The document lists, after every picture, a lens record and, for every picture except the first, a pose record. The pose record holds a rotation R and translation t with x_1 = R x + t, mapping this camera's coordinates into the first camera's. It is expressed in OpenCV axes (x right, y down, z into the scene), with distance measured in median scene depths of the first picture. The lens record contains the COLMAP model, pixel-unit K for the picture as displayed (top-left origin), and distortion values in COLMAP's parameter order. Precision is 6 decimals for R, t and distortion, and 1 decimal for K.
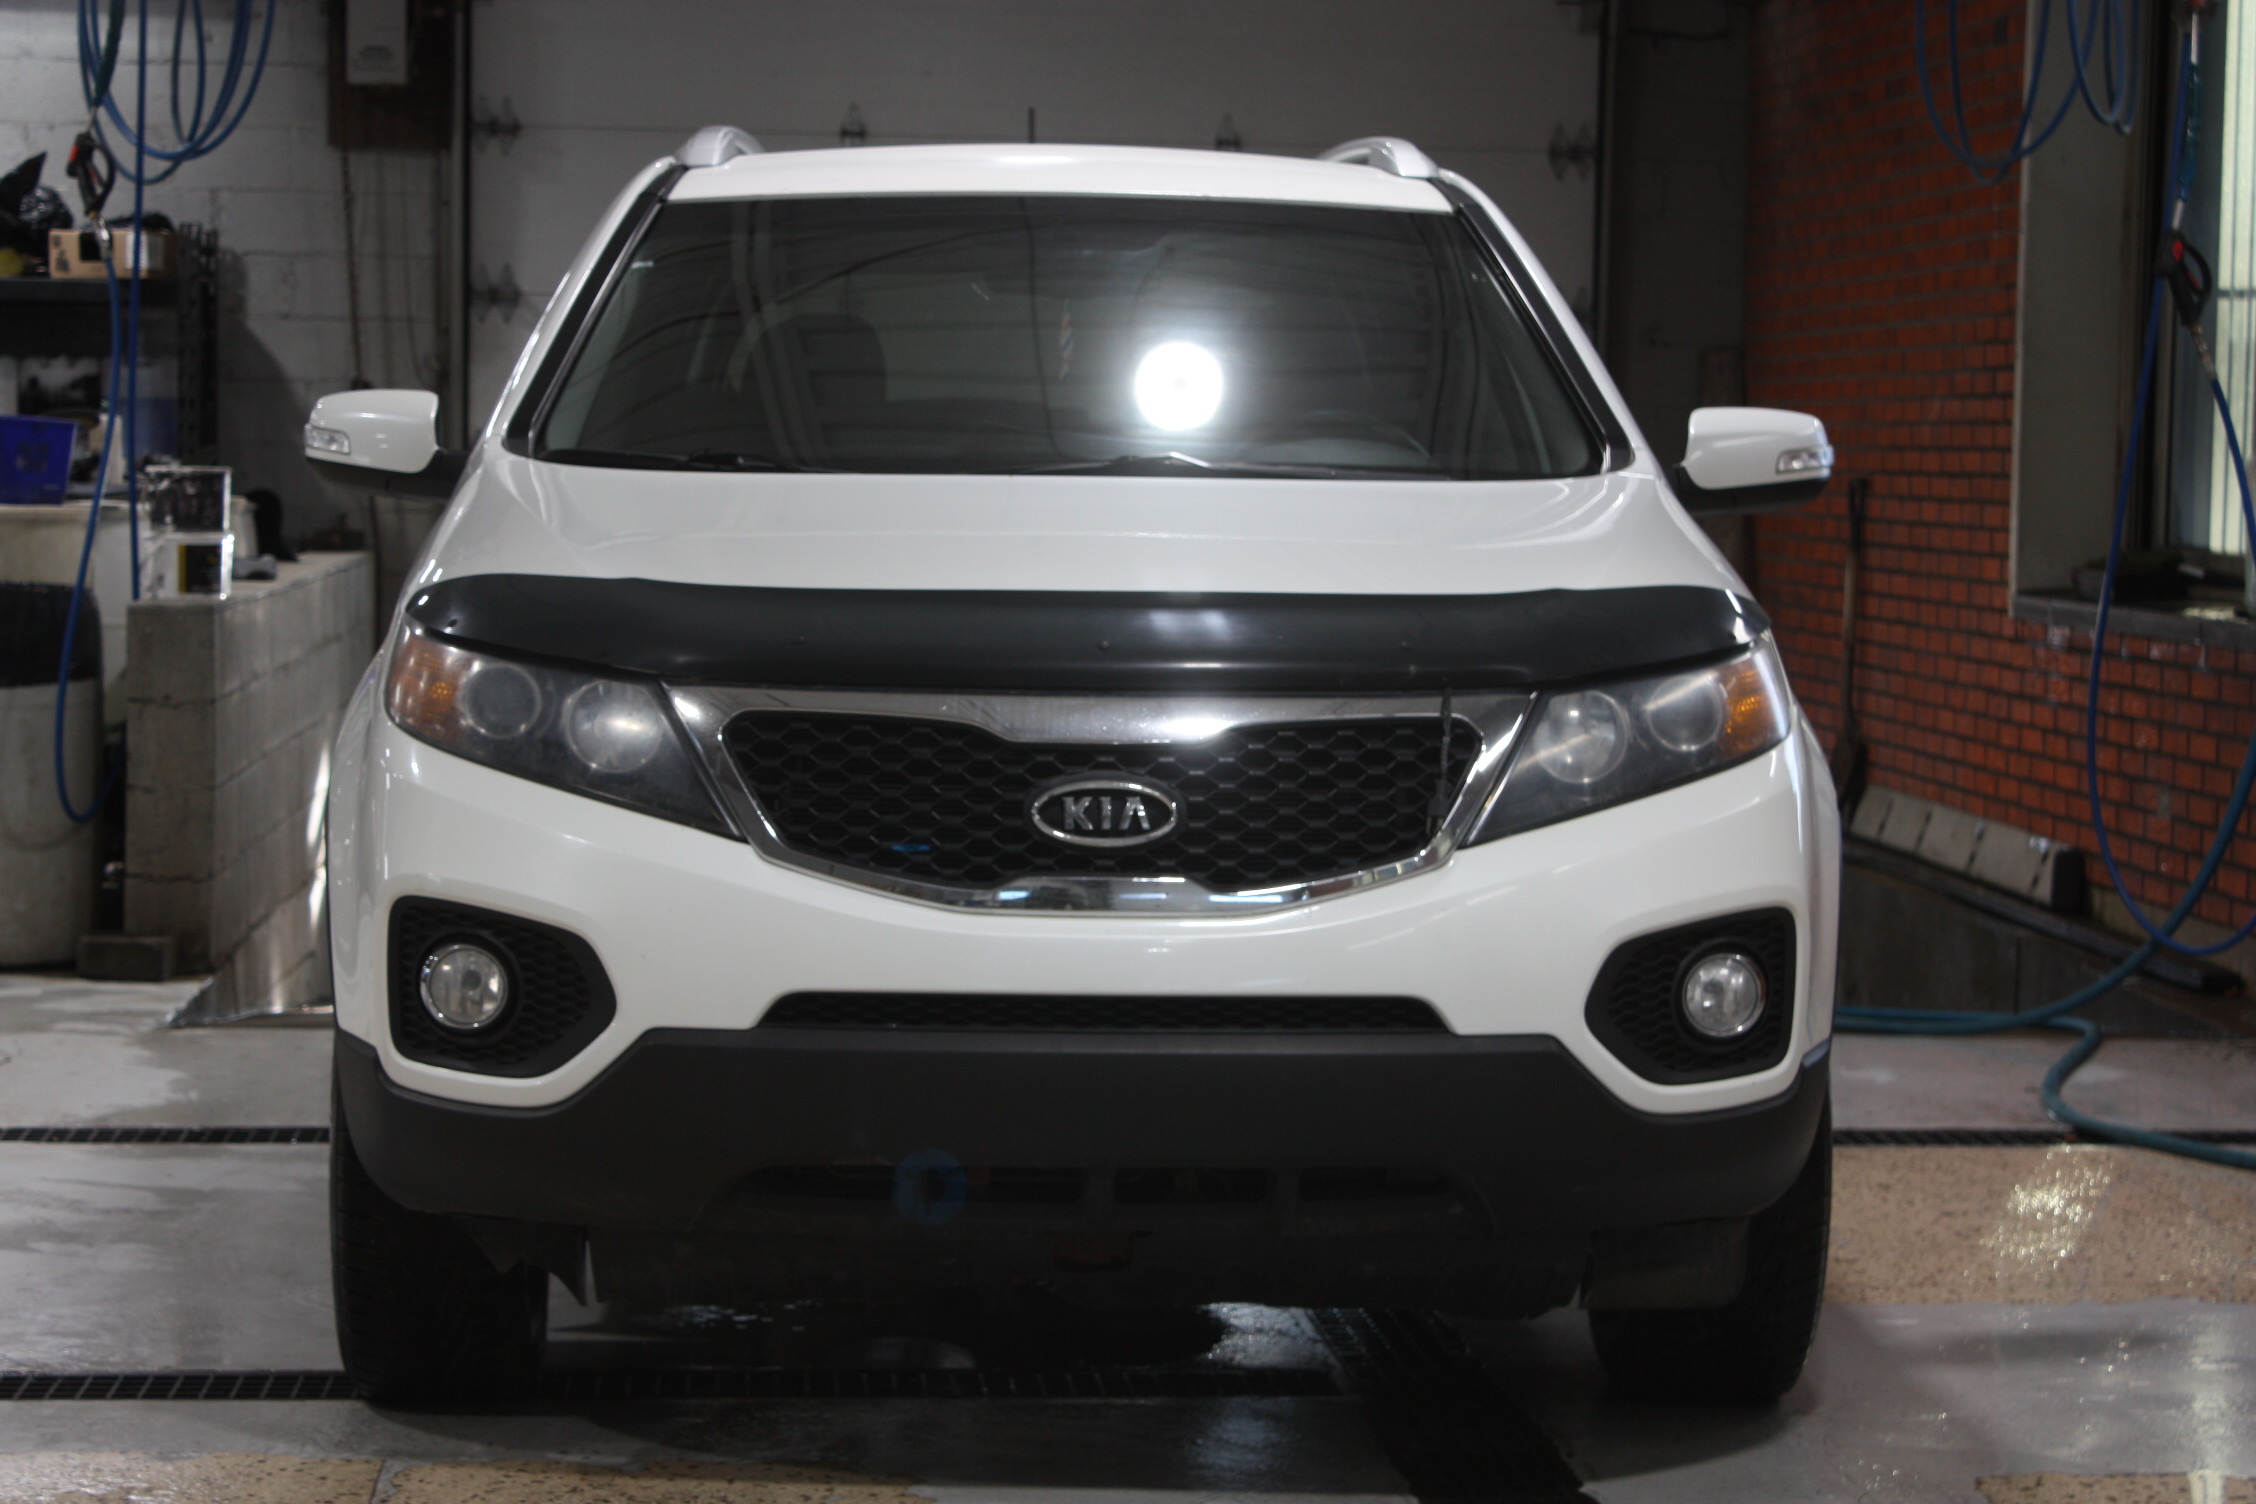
lens RADIAL K [[5096.8, 0, 1128.0], [0, 5096.8, 756.7], [0, 0, 1]] dist [0.046712, 0.000000]
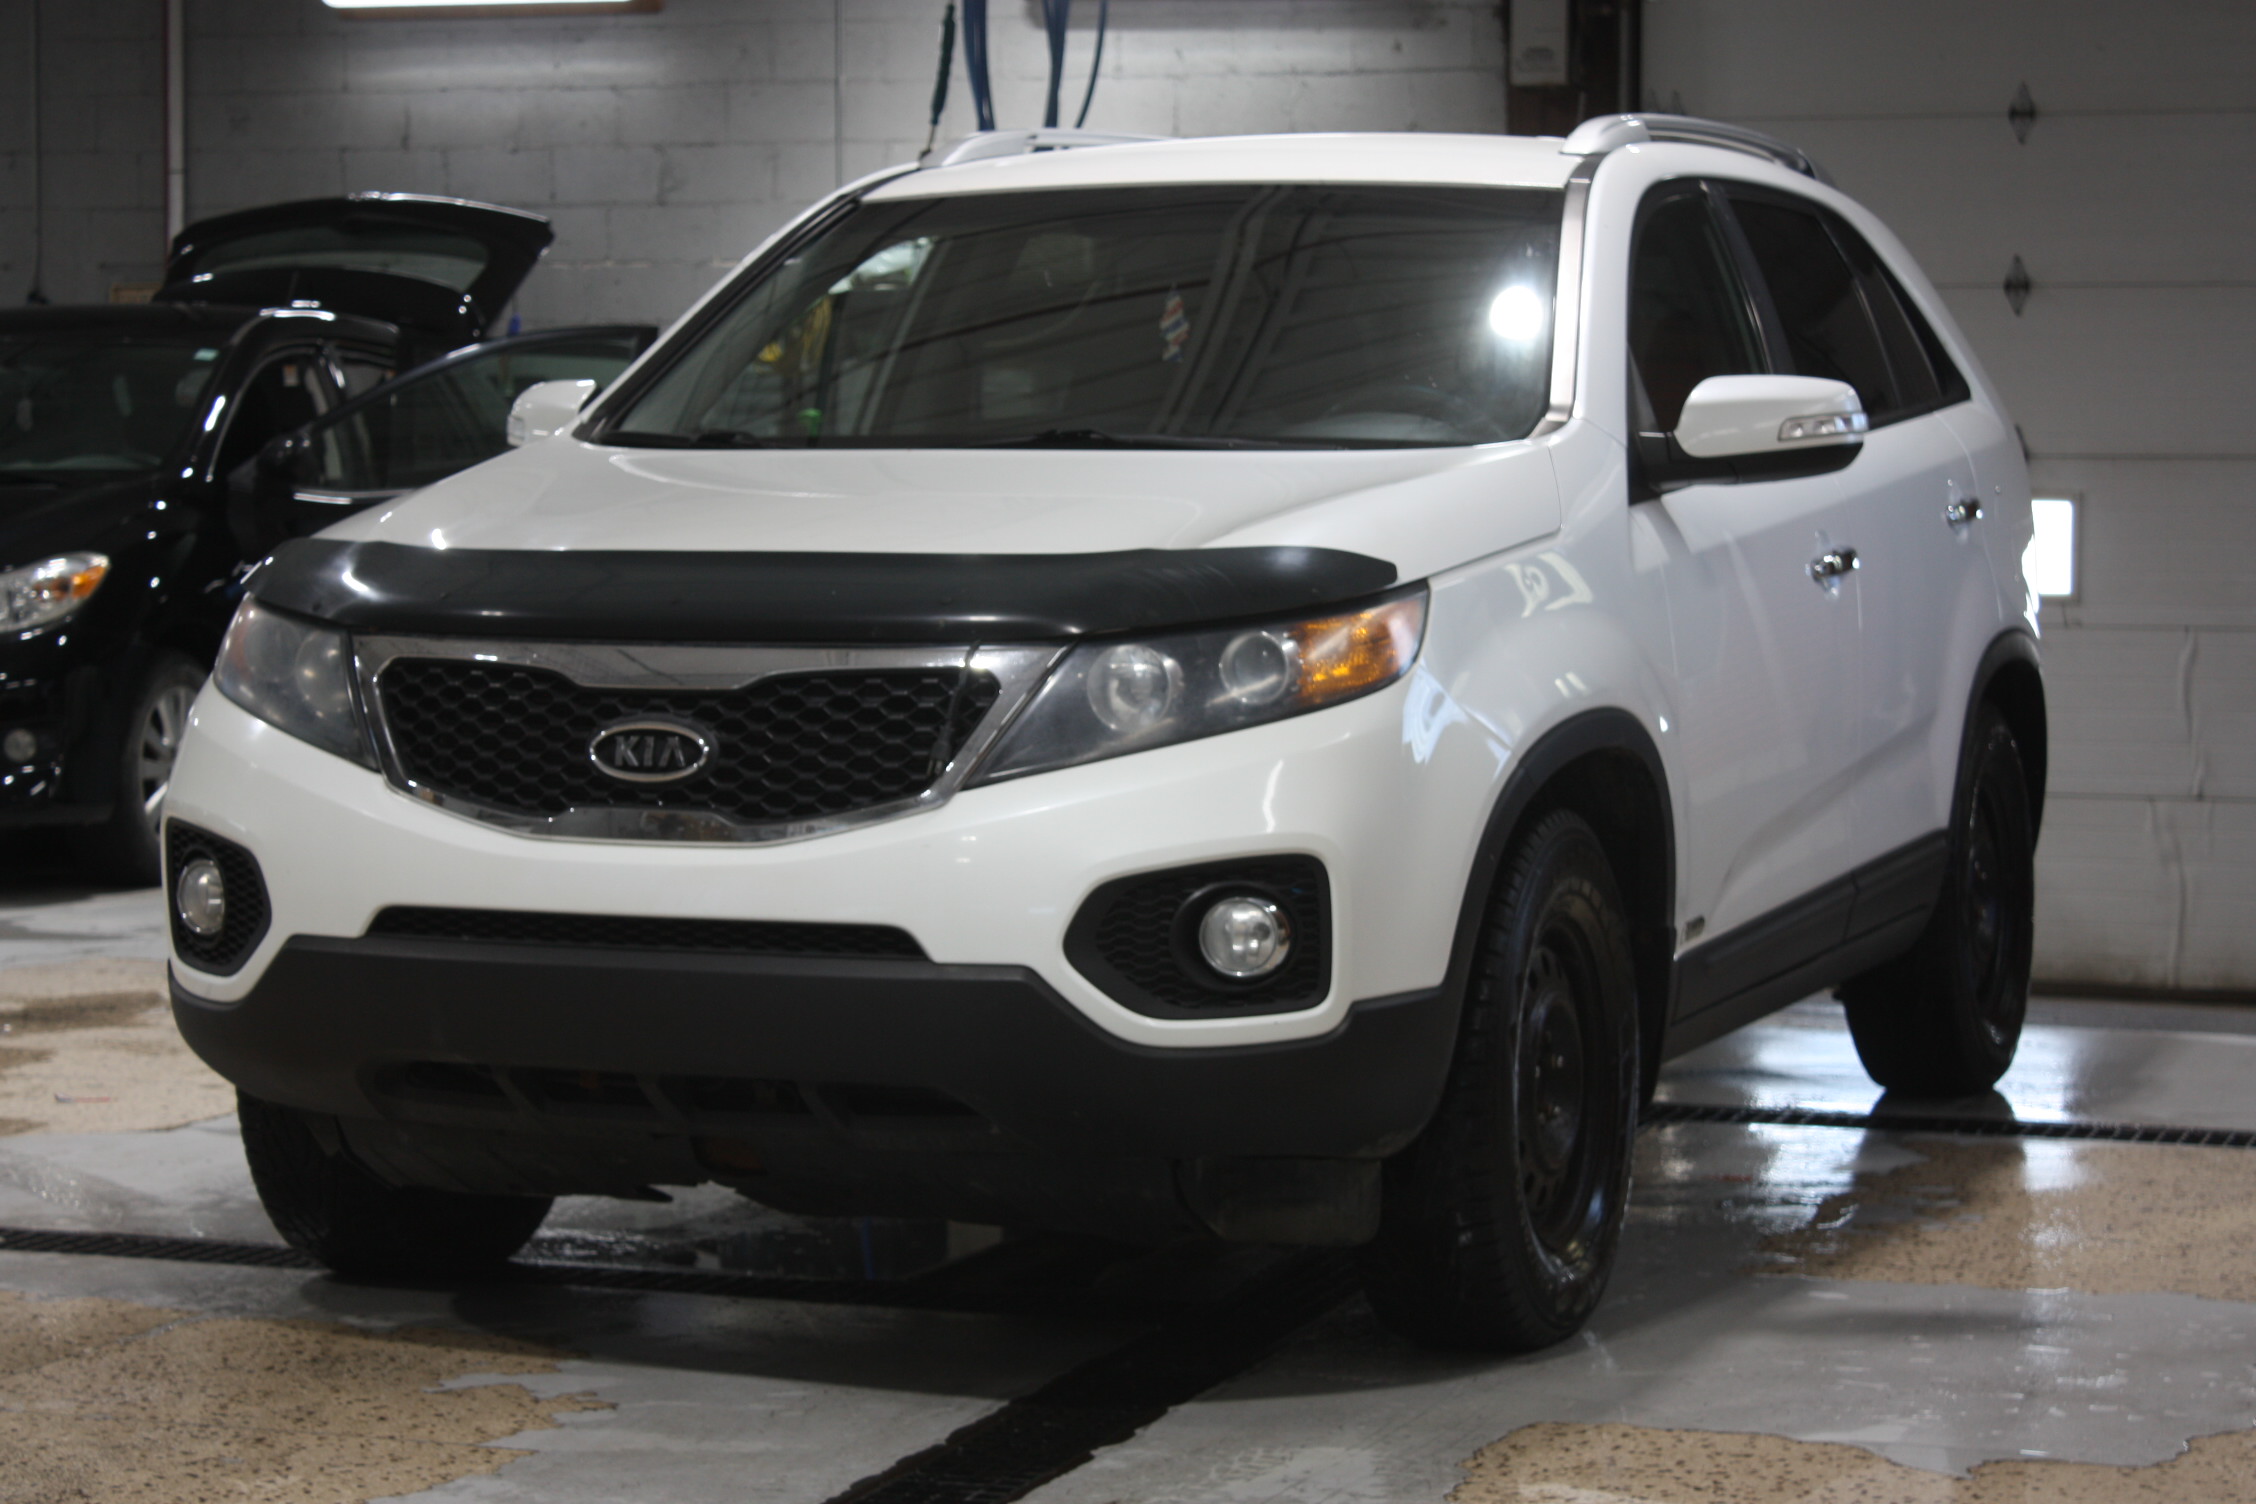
lens RADIAL K [[5086.4, 0, 1128.4], [0, 5086.4, 738.7], [0, 0, 1]] dist [0.329465, 0.000000]
pose [[0.916485, 0.014887, -0.399791, 0.527343], [-0.016092, 0.999870, 0.000342, 0.006235], [0.399745, 0.006120, 0.916606, 0.029906]]
